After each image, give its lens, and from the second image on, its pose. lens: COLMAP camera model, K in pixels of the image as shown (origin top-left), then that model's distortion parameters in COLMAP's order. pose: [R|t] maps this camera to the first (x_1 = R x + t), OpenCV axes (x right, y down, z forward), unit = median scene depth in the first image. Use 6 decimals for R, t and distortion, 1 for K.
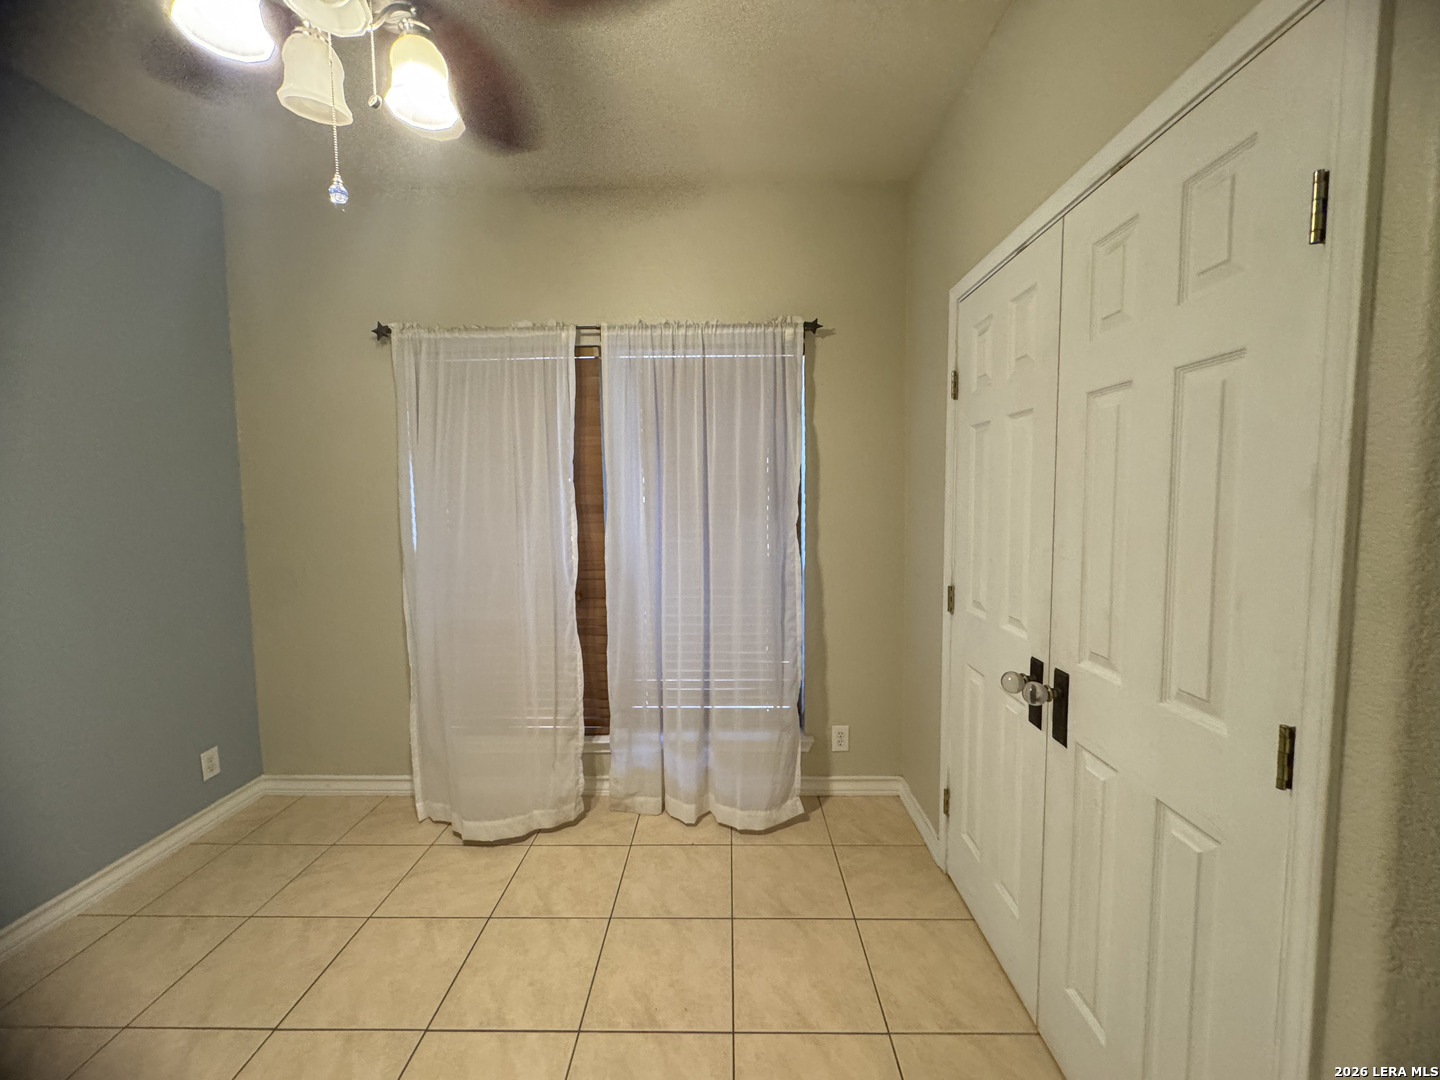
lens RADIAL K [[575.6, 0, 718.8], [0, 575.6, 535.2], [0, 0, 1]] dist [0.006146, -0.003171]
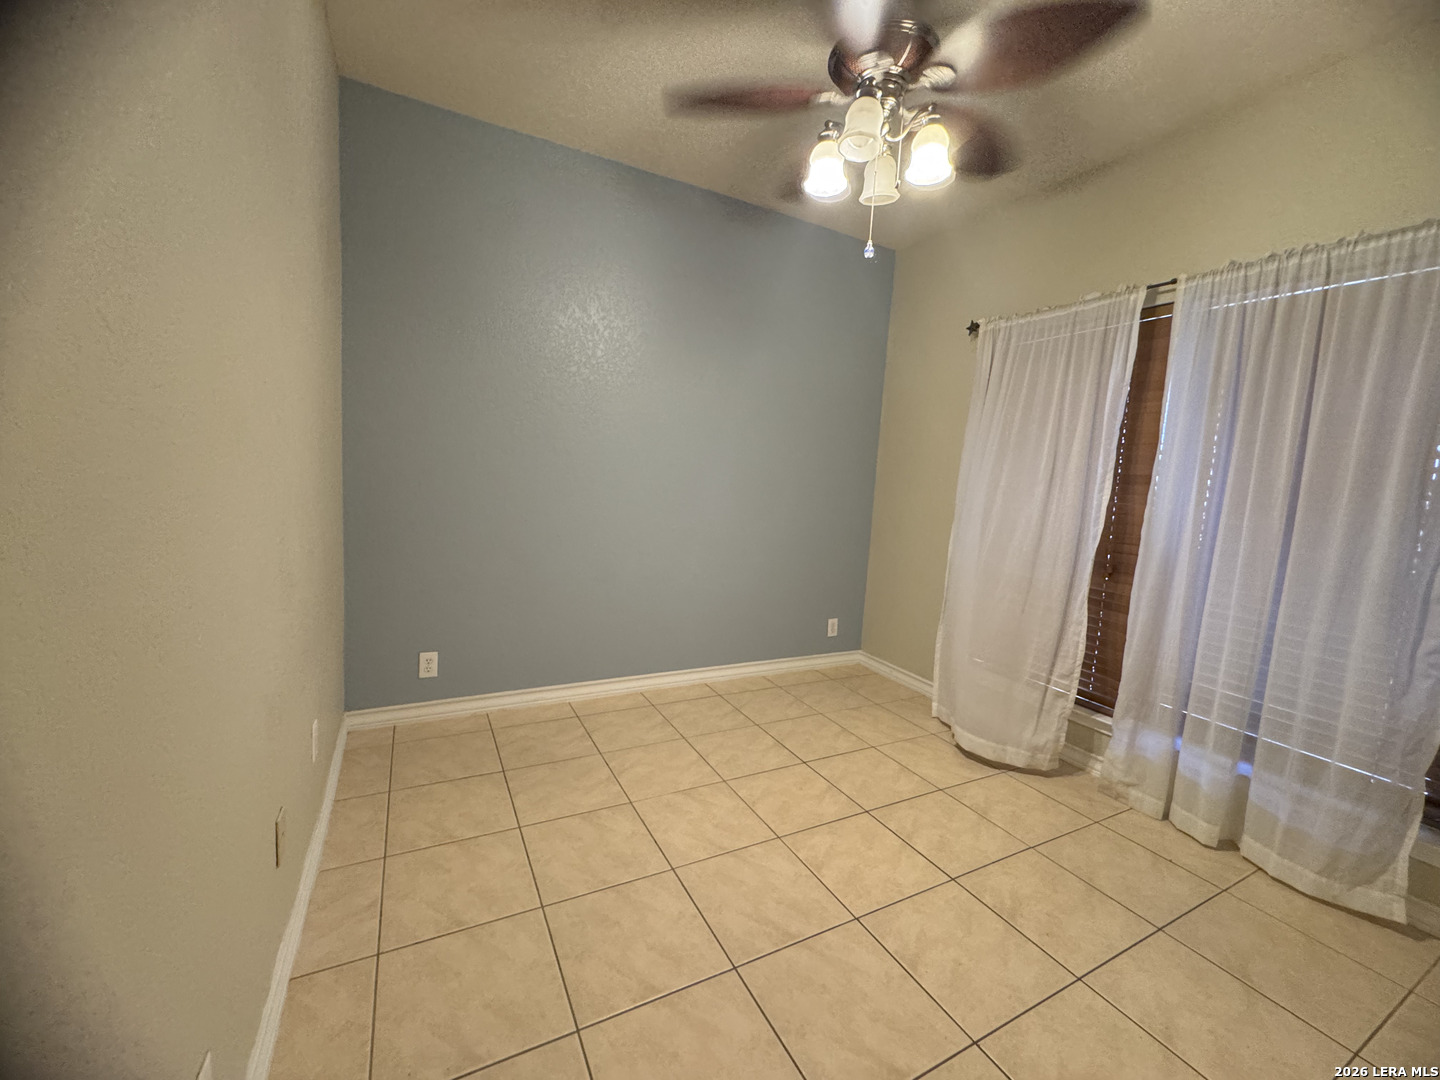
lens RADIAL K [[575.6, 0, 718.8], [0, 575.6, 535.2], [0, 0, 1]] dist [0.006146, -0.003171]
pose [[0.481550, 0.136471, -0.865728, 0.294368], [-0.124903, 0.988406, 0.086334, 0.050902], [0.867473, 0.066558, 0.493012, -0.058053]]
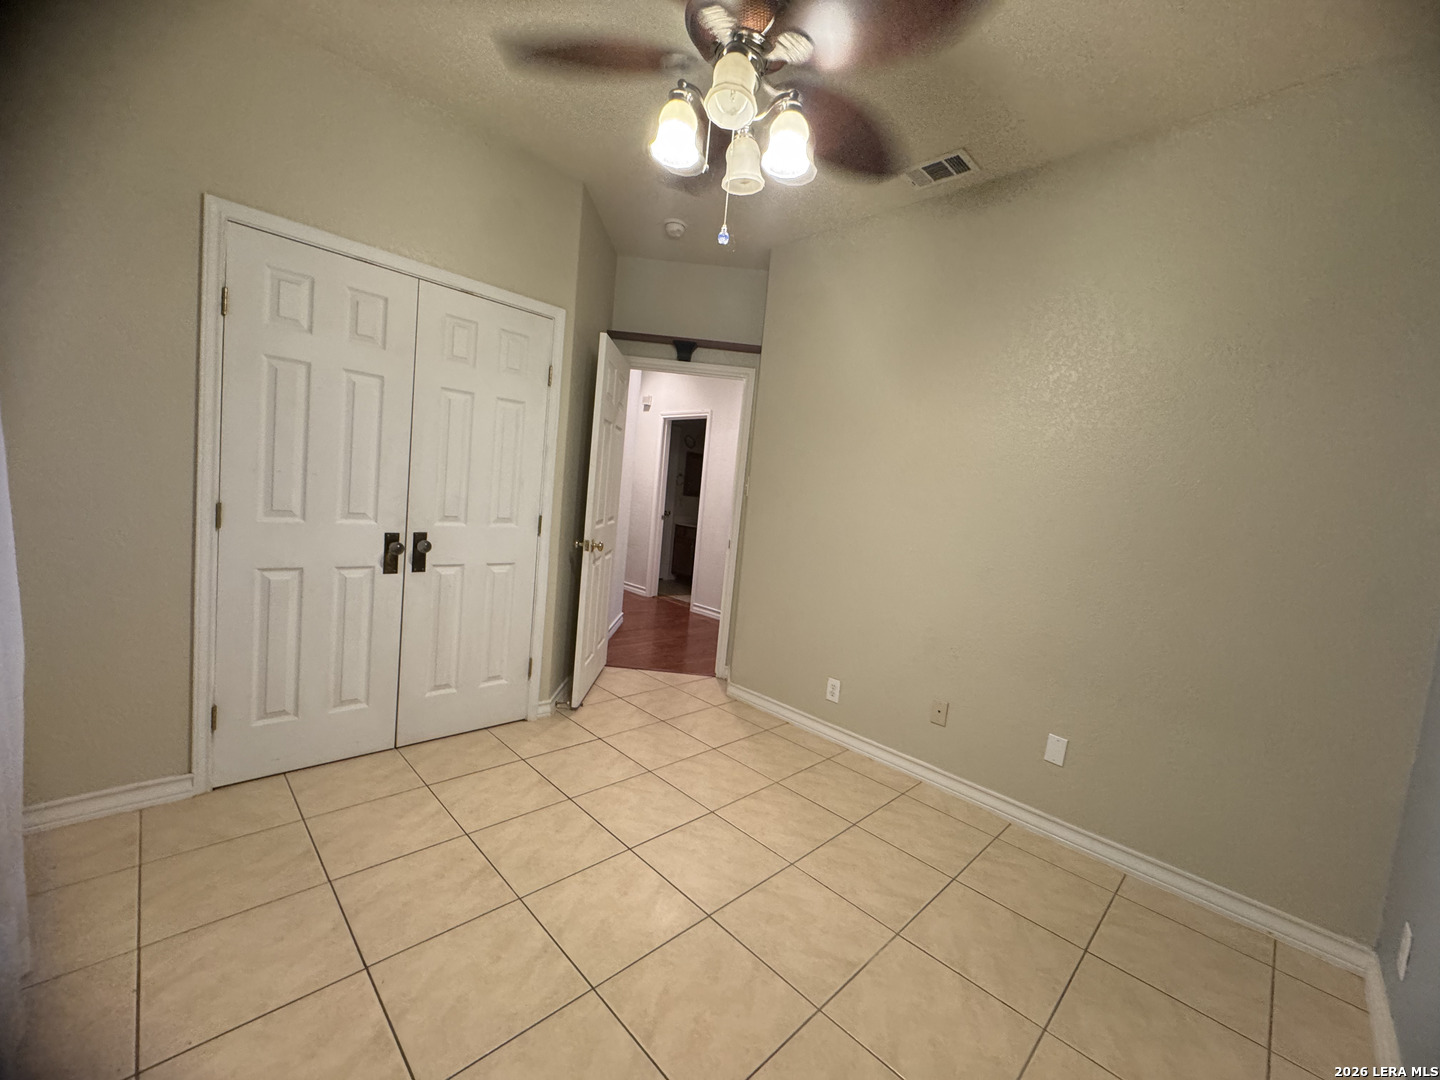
lens RADIAL K [[575.6, 0, 718.8], [0, 575.6, 535.2], [0, 0, 1]] dist [0.006146, -0.003171]
pose [[-0.715625, -0.102495, 0.690923, -0.744101], [-0.030718, 0.992836, 0.115467, 0.001068], [-0.697809, 0.061407, -0.713647, 0.898129]]
